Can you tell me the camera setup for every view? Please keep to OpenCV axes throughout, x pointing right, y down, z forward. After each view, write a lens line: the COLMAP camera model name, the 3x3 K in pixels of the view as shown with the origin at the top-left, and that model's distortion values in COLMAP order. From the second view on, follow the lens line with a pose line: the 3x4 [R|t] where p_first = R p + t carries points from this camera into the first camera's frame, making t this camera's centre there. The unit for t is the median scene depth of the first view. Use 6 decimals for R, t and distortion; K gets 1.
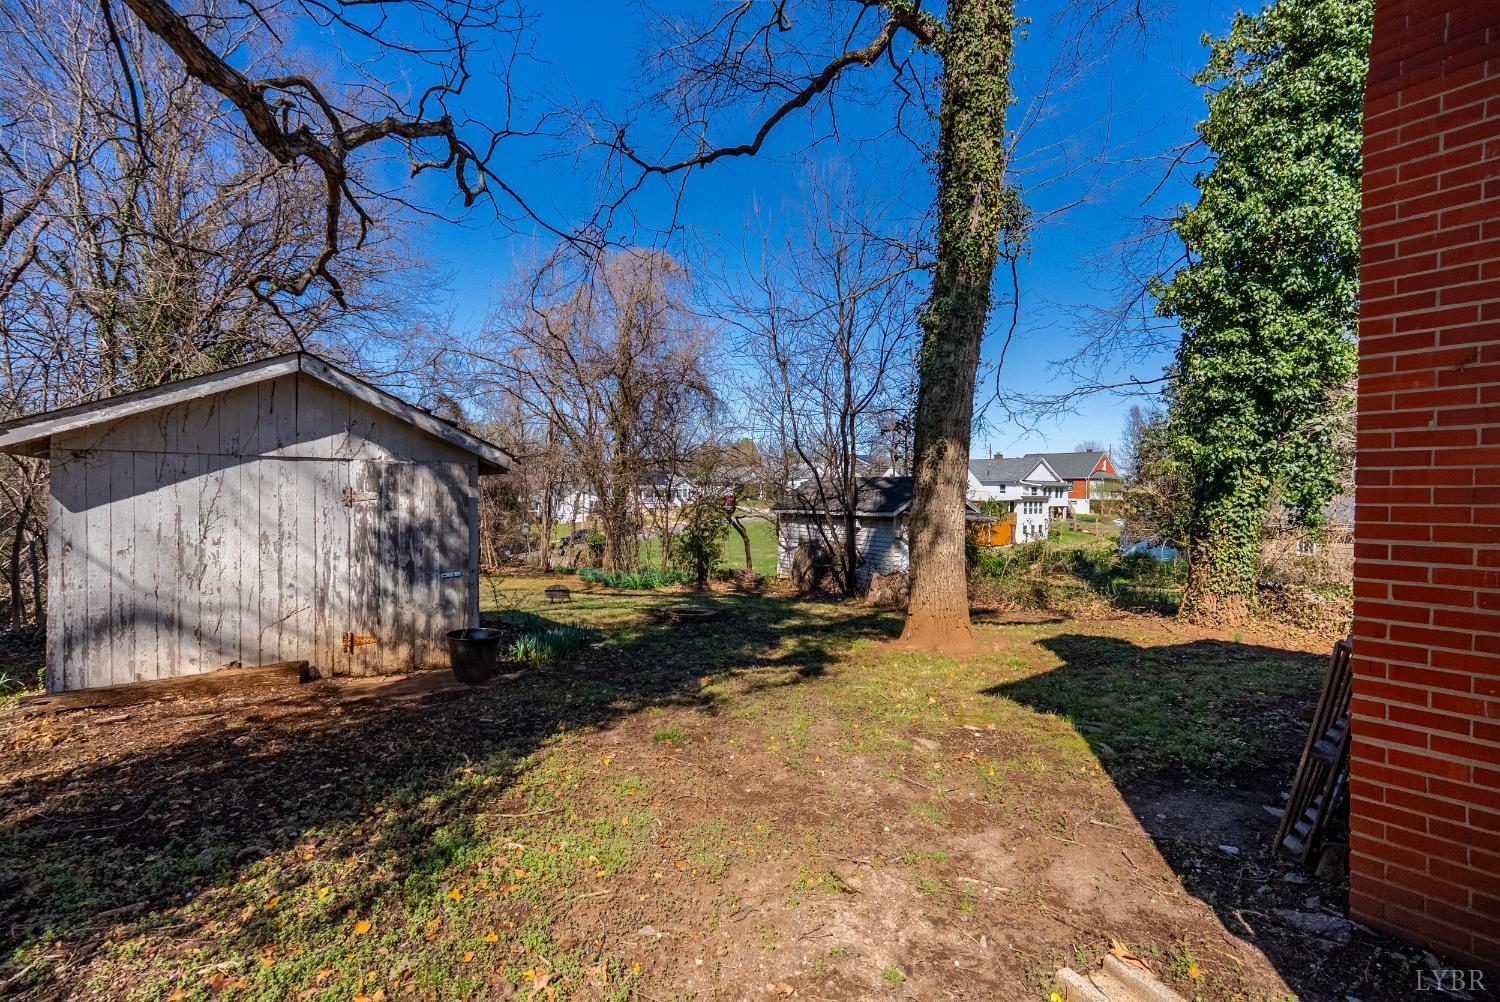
lens RADIAL K [[661.6, 0, 748.2], [0, 661.6, 498.9], [0, 0, 1]] dist [-0.001891, -0.000170]
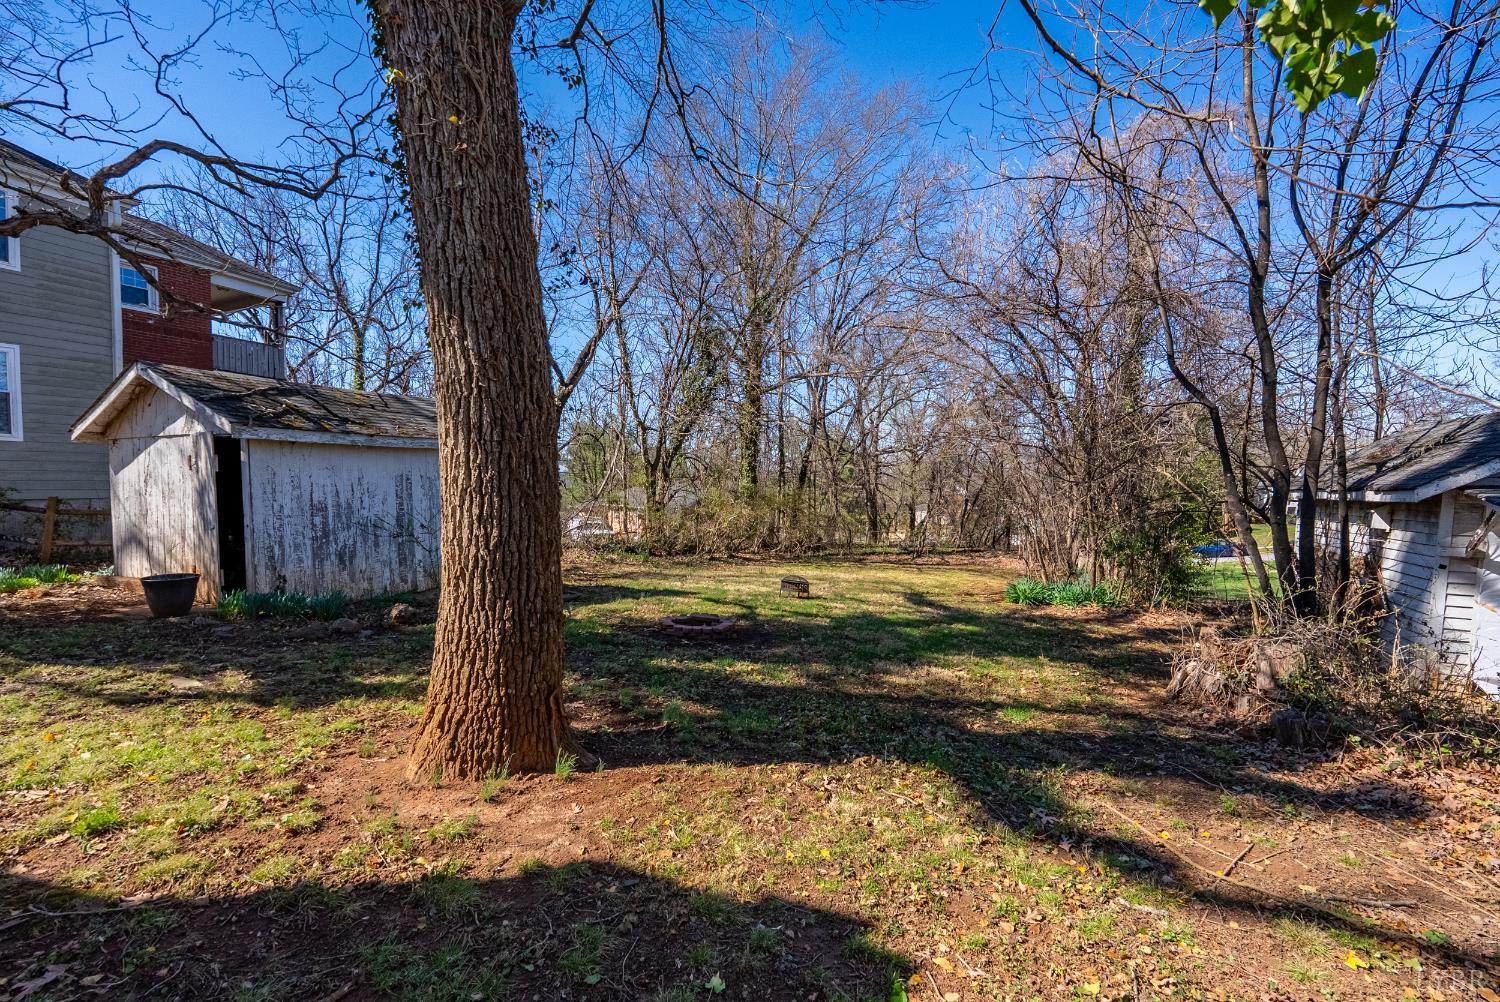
lens RADIAL K [[664.8, 0, 747.7], [0, 664.8, 499.9], [0, 0, 1]] dist [-0.001408, 0.000159]
pose [[0.474007, 0.003713, -0.880513, 1.081576], [0.003062, 0.999978, 0.005865, 0.065631], [0.880516, -0.005476, 0.473986, 1.326778]]
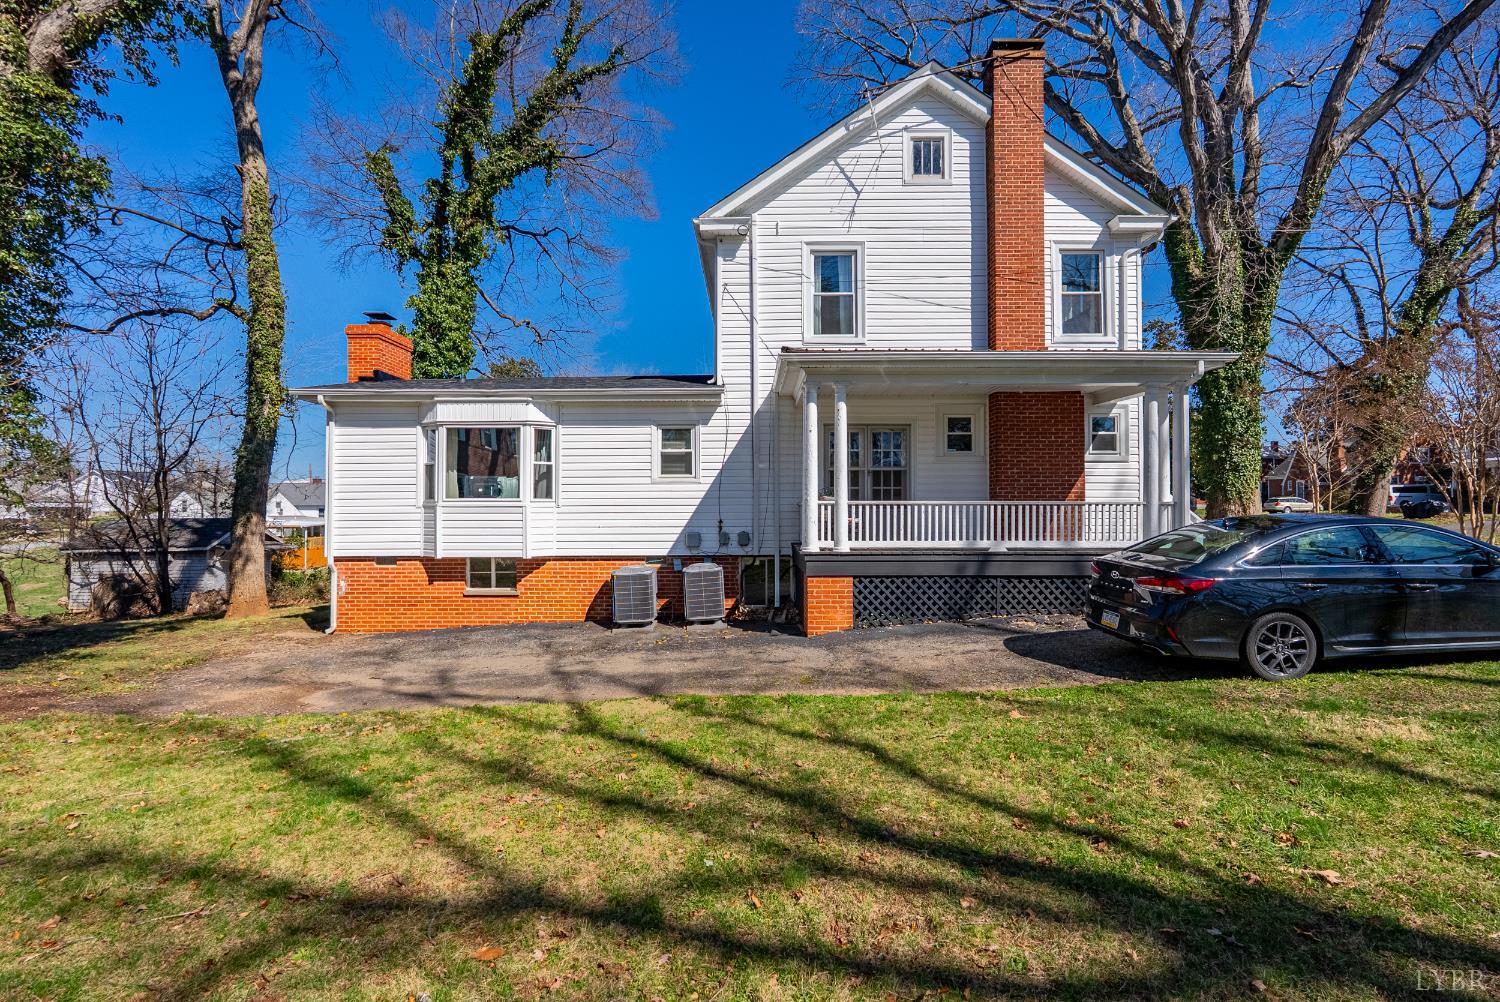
lens RADIAL K [[664.8, 0, 747.7], [0, 664.8, 499.9], [0, 0, 1]] dist [-0.001408, 0.000159]
pose [[0.601187, -0.004483, 0.799095, -0.552790], [0.023296, 0.999658, -0.011918, -0.095208], [-0.798768, 0.025781, 0.601086, -1.925408]]
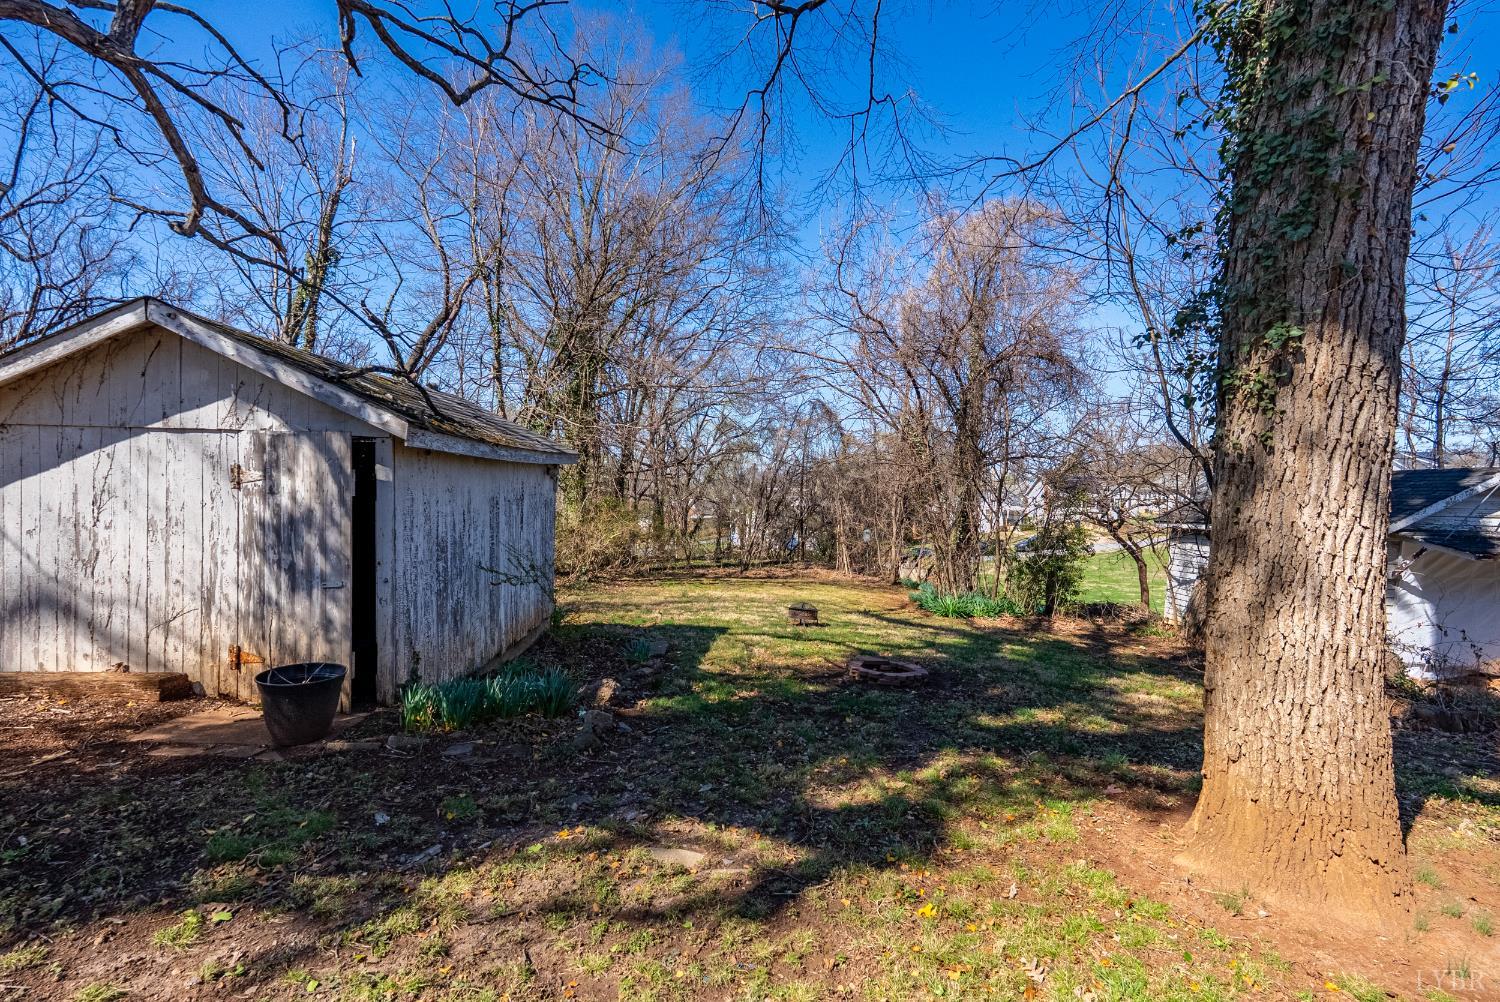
lens RADIAL K [[661.6, 0, 748.2], [0, 661.6, 498.9], [0, 0, 1]] dist [-0.001891, -0.000170]
pose [[0.803183, 0.010546, -0.595639, 0.367854], [-0.018864, 0.999792, -0.007735, 0.017640], [0.595433, 0.017448, 0.803215, 0.710134]]
